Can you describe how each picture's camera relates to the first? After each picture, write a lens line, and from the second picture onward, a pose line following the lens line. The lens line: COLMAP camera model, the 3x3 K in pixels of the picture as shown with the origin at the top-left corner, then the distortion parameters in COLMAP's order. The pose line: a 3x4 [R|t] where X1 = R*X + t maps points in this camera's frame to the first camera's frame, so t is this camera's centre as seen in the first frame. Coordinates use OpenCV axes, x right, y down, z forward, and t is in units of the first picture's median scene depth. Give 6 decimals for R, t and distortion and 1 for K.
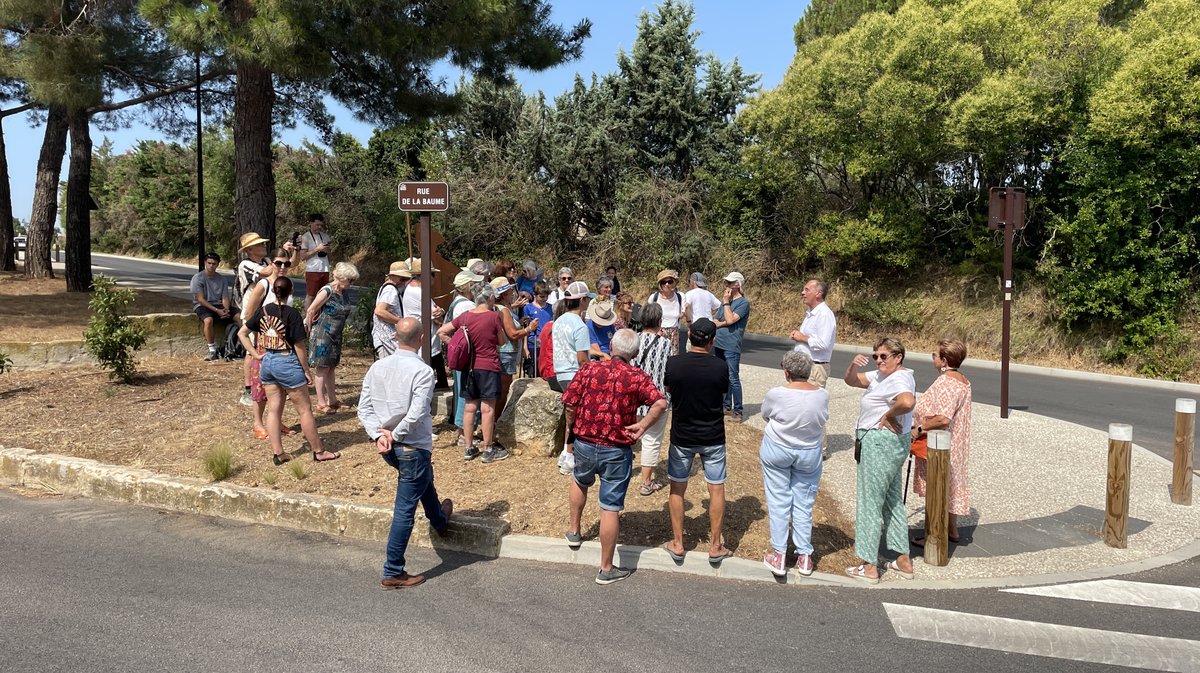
lens RADIAL K [[897.2, 0, 601.9], [0, 897.2, 338.3], [0, 0, 1]] dist [0.063458, -0.089000]
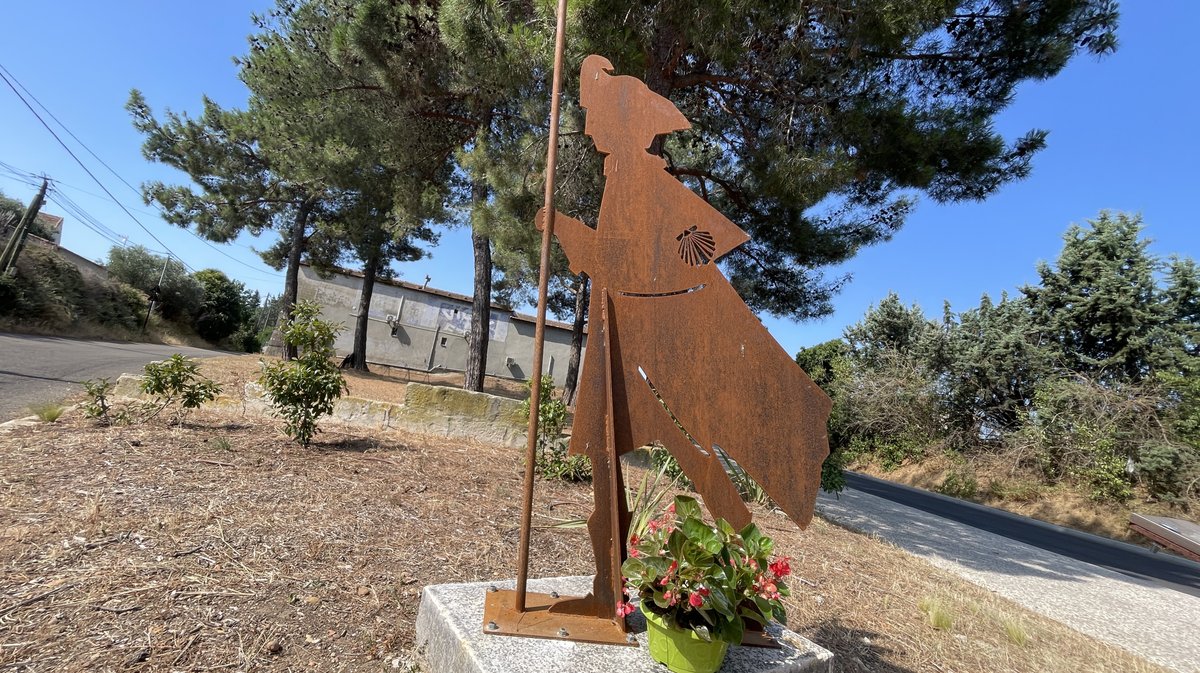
lens RADIAL K [[482.8, 0, 589.1], [0, 482.8, 339.9], [0, 0, 1]] dist [-0.007014, 0.002447]
pose [[0.773258, 0.018932, -0.633808, -0.032119], [-0.204992, 0.953344, -0.221617, 0.002811], [0.600042, 0.301293, 0.741062, 0.305597]]
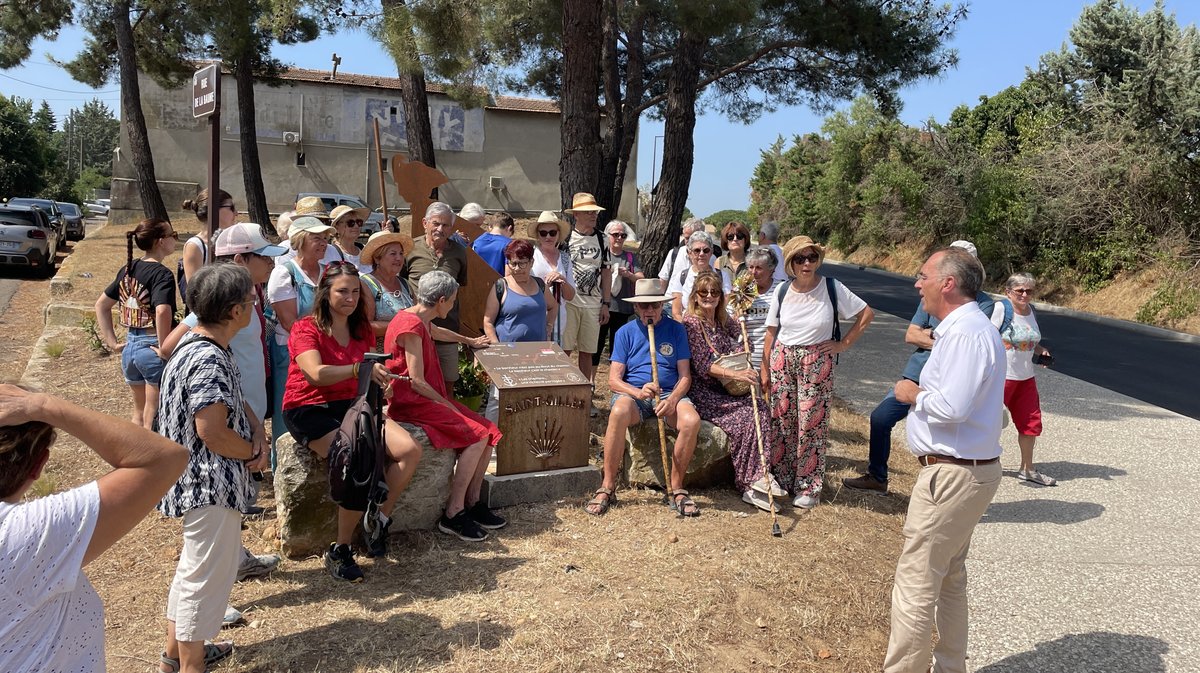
lens RADIAL K [[897.2, 0, 592.5], [0, 897.2, 334.6], [0, 0, 1]] dist [0.063458, -0.089000]
pose [[0.721011, 0.088455, -0.687255, 0.127315], [-0.088284, 0.995462, 0.035503, -0.010432], [0.687277, 0.035076, 0.725548, 0.209354]]
